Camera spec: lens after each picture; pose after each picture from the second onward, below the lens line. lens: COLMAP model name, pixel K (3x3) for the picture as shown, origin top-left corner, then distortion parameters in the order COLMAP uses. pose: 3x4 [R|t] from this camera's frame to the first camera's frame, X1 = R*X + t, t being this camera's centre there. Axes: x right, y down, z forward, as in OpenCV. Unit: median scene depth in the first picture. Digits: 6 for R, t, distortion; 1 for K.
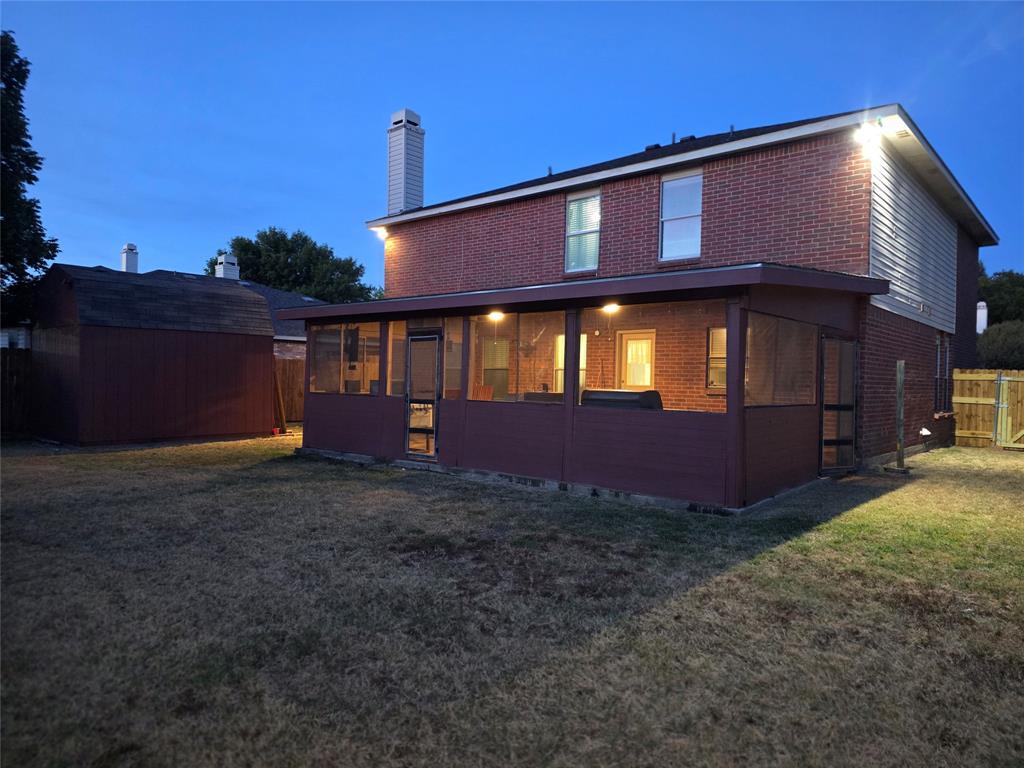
lens RADIAL K [[674.8, 0, 512.0], [0, 674.8, 384.0], [0, 0, 1]] dist [0.033064, 0.000374]
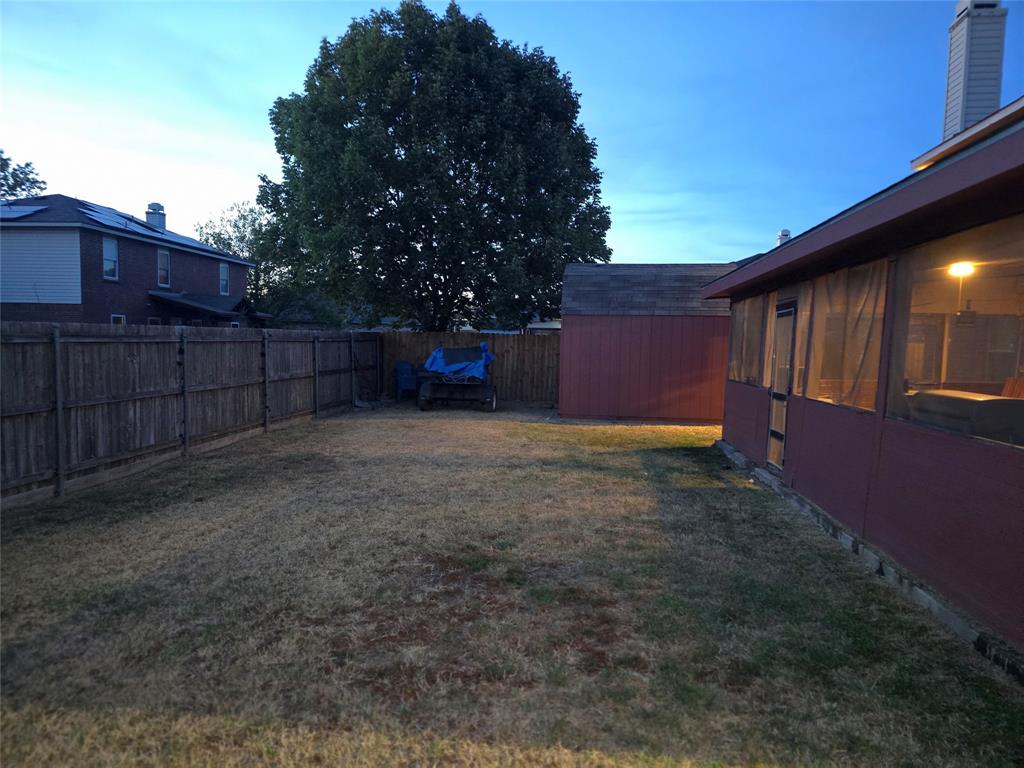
lens RADIAL K [[679.6, 0, 512.0], [0, 679.6, 384.0], [0, 0, 1]] dist [0.016607, -0.003525]
pose [[0.548974, 0.039936, -0.834885, 0.321082], [-0.016426, 0.999180, 0.036994, -0.010526], [0.835678, -0.006595, 0.549180, 0.302633]]
